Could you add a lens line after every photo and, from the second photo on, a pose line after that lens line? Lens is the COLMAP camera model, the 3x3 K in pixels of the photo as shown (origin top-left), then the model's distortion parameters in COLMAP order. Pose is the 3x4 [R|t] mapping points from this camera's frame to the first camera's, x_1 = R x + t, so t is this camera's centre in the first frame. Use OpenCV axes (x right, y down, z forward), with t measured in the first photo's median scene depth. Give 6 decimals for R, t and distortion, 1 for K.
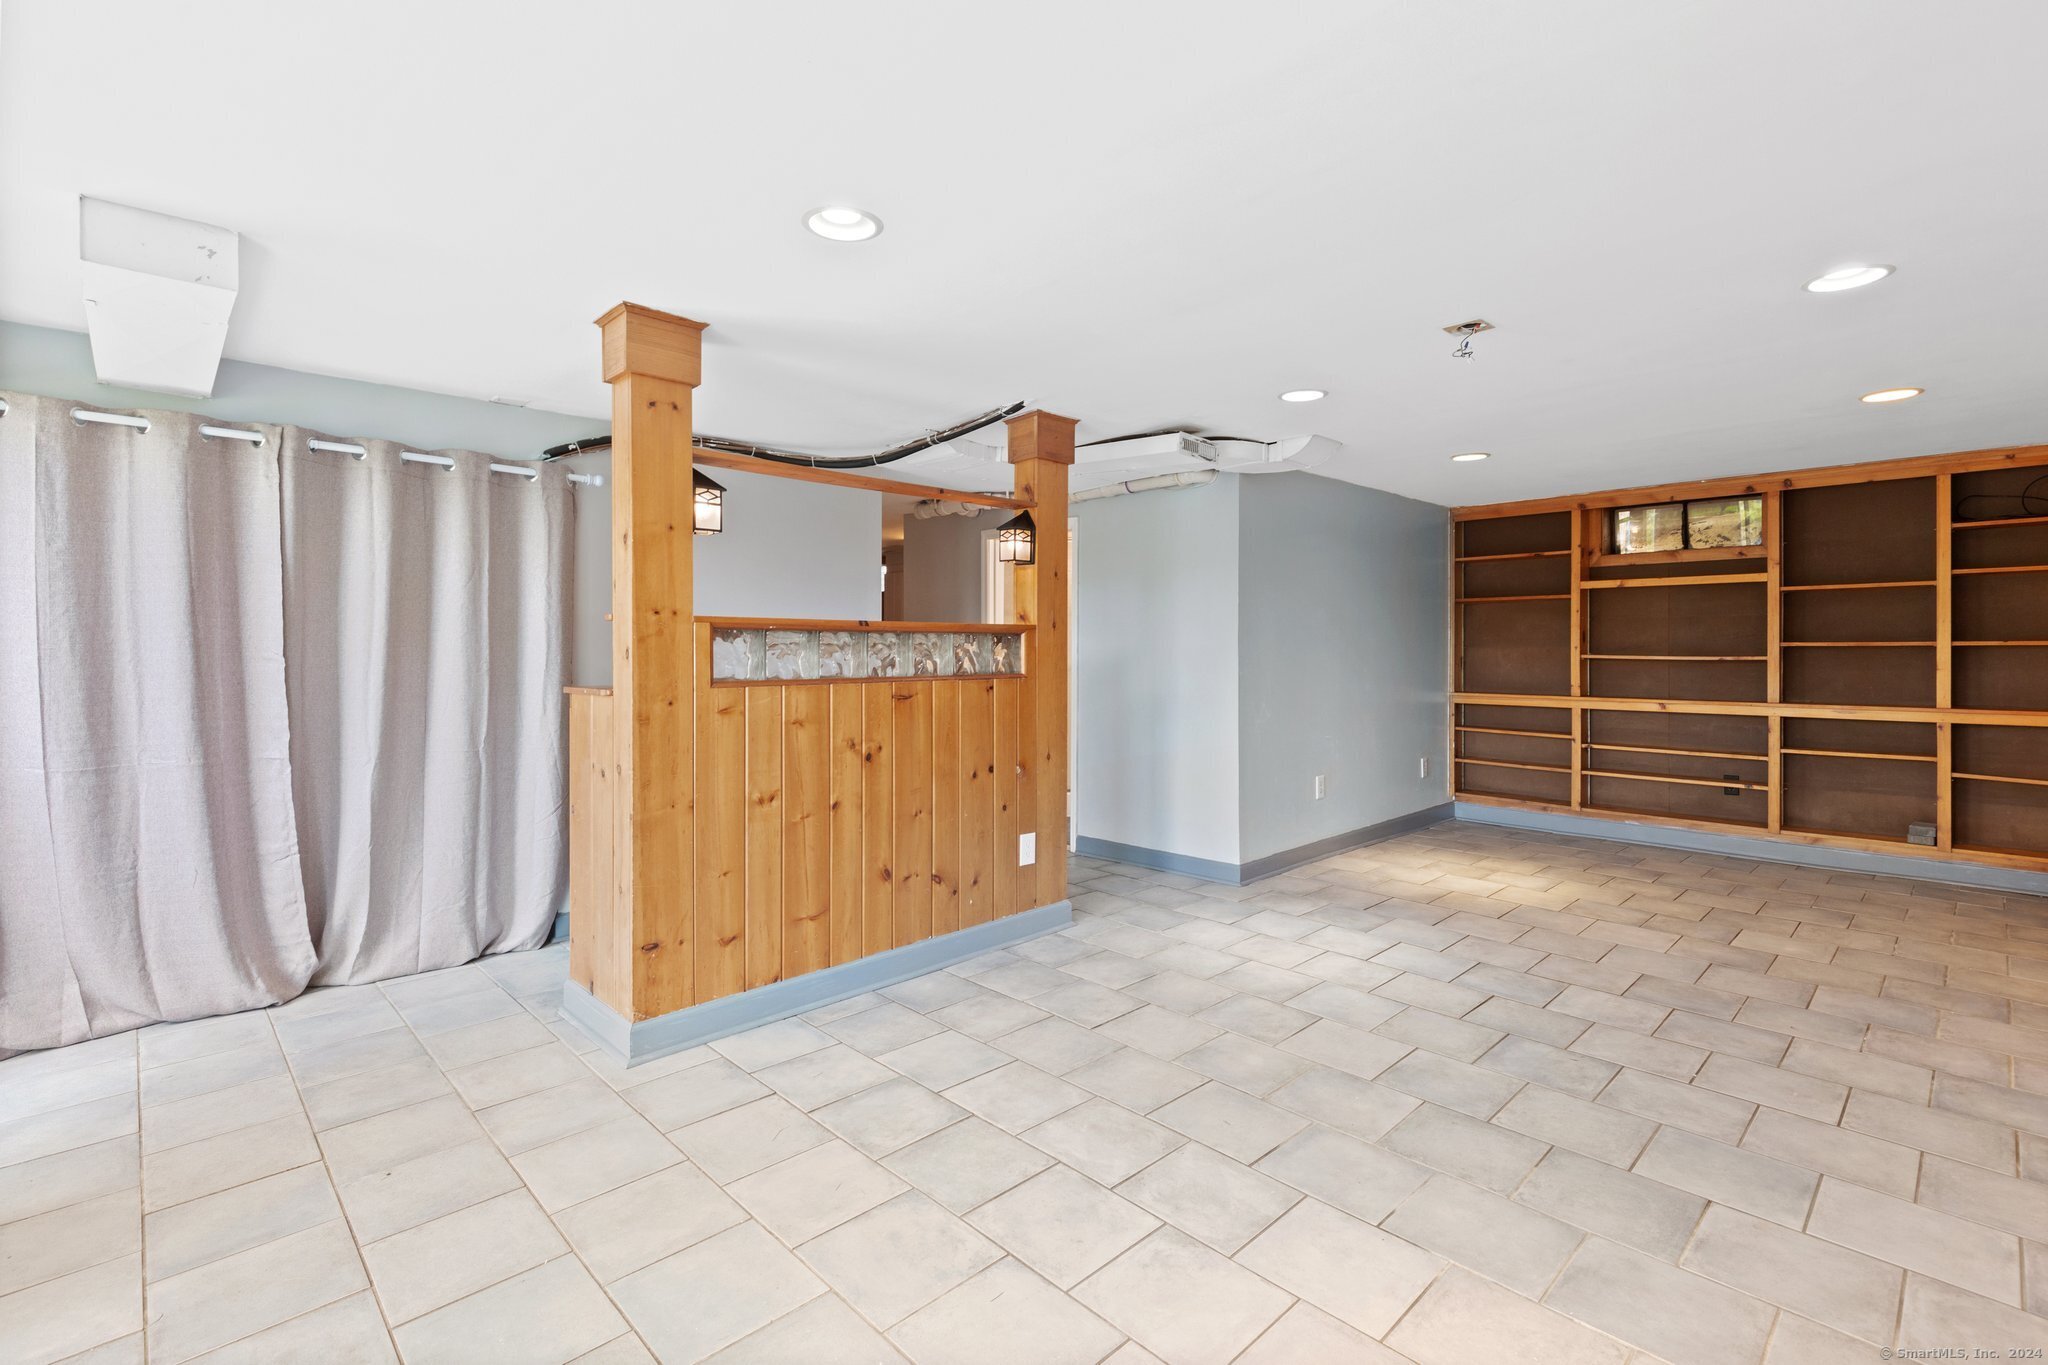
lens RADIAL K [[943.0, 0, 1019.9], [0, 943.0, 660.7], [0, 0, 1]] dist [0.005569, -0.000585]
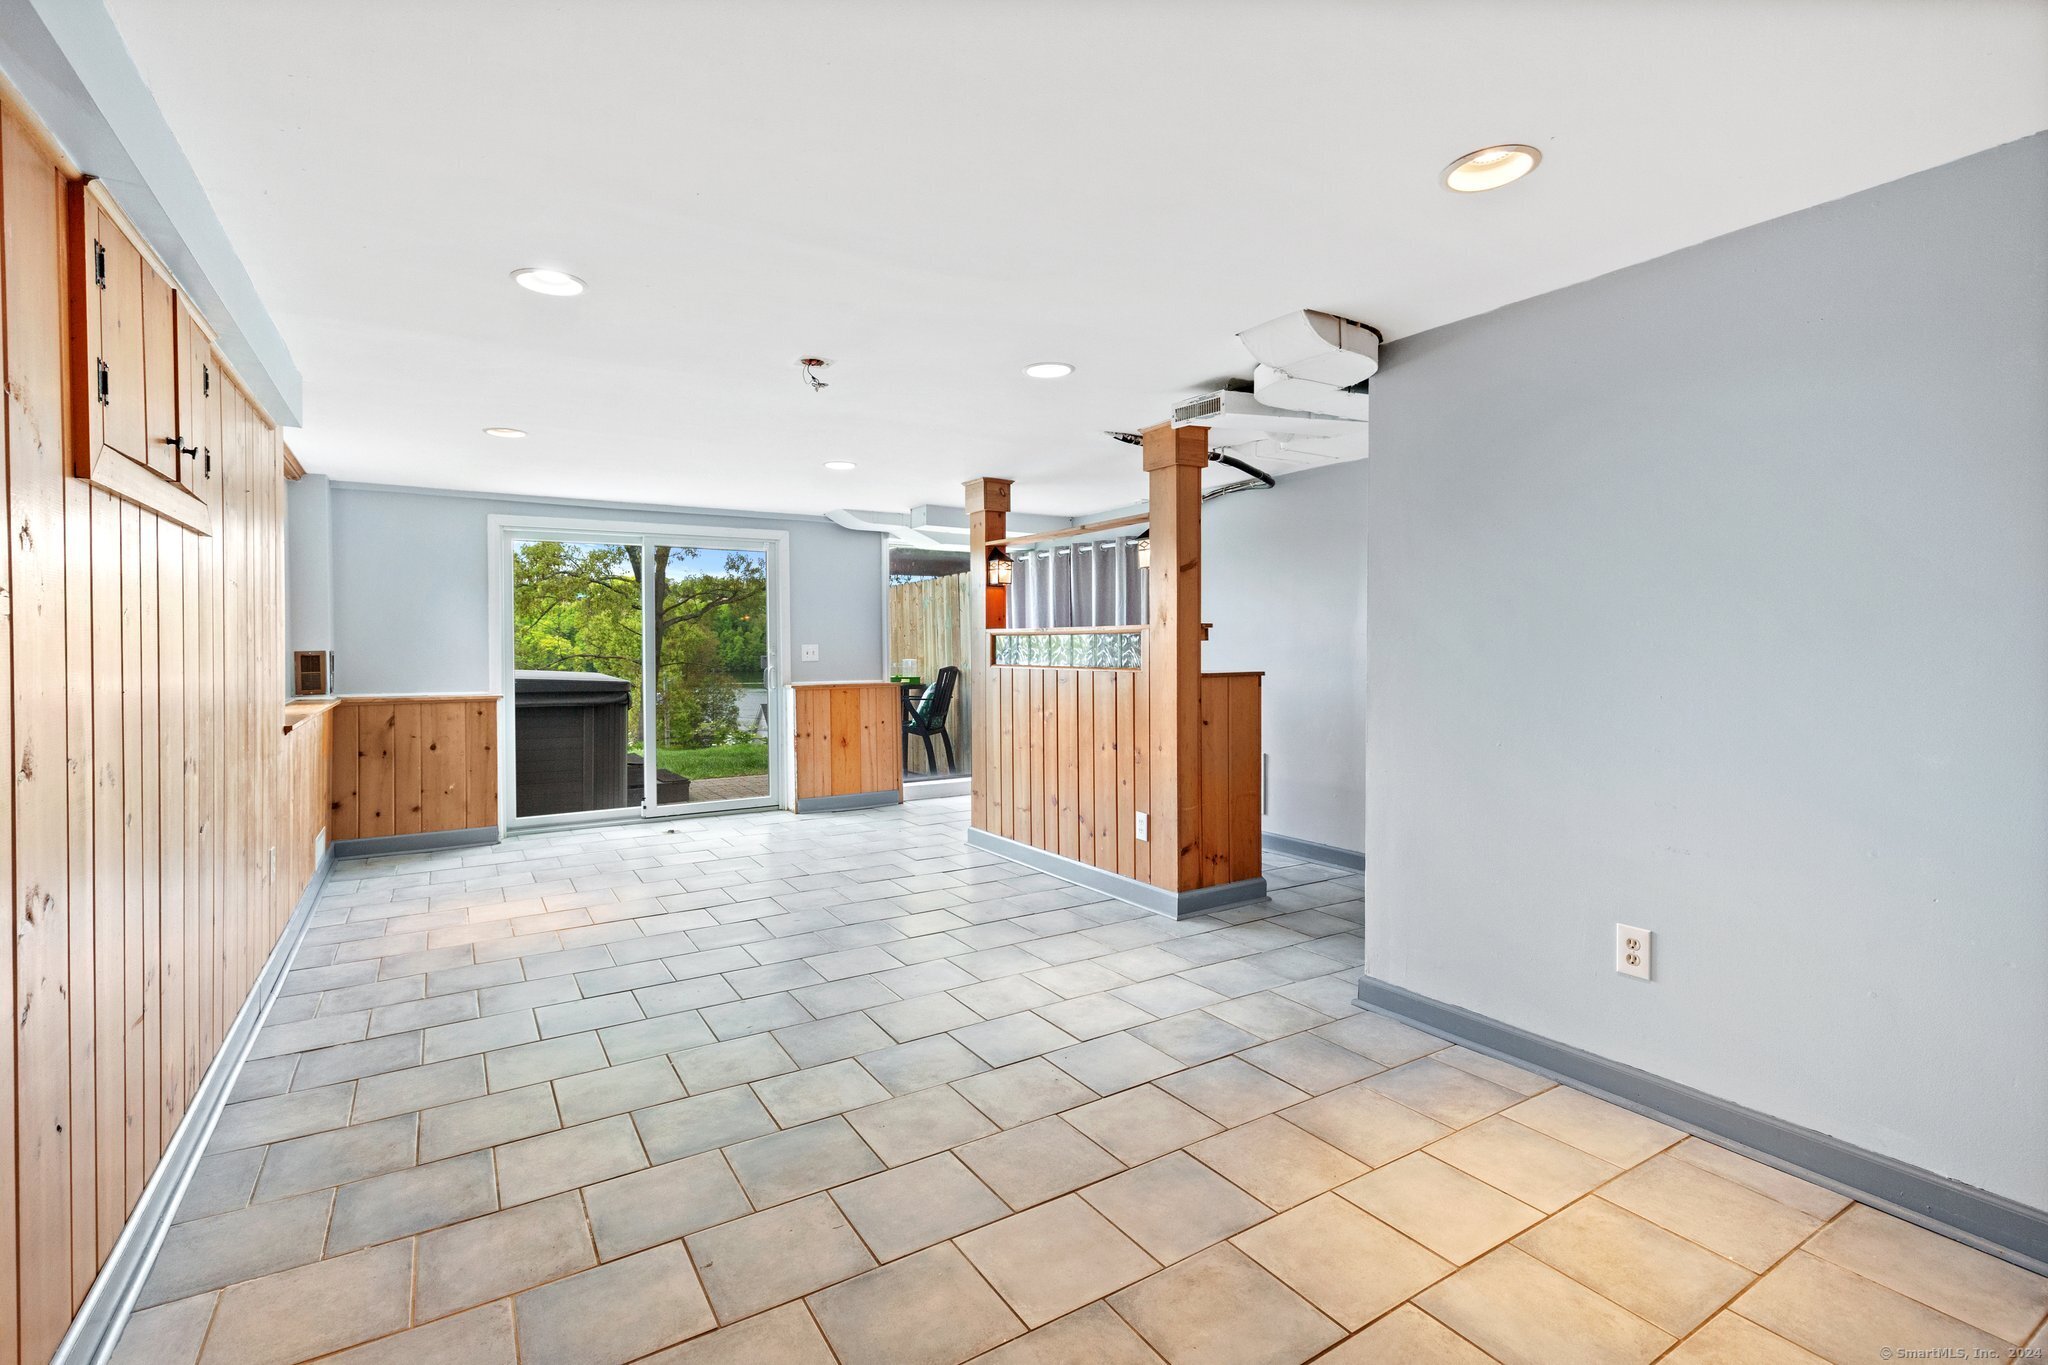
lens RADIAL K [[943.0, 0, 1015.3], [0, 943.0, 648.1], [0, 0, 1]] dist [0.005569, -0.000585]
pose [[-0.223732, 0.006894, -0.974626, 1.393157], [-0.006530, 0.999942, 0.008573, -0.023780], [0.974629, 0.008282, -0.223674, 1.358772]]
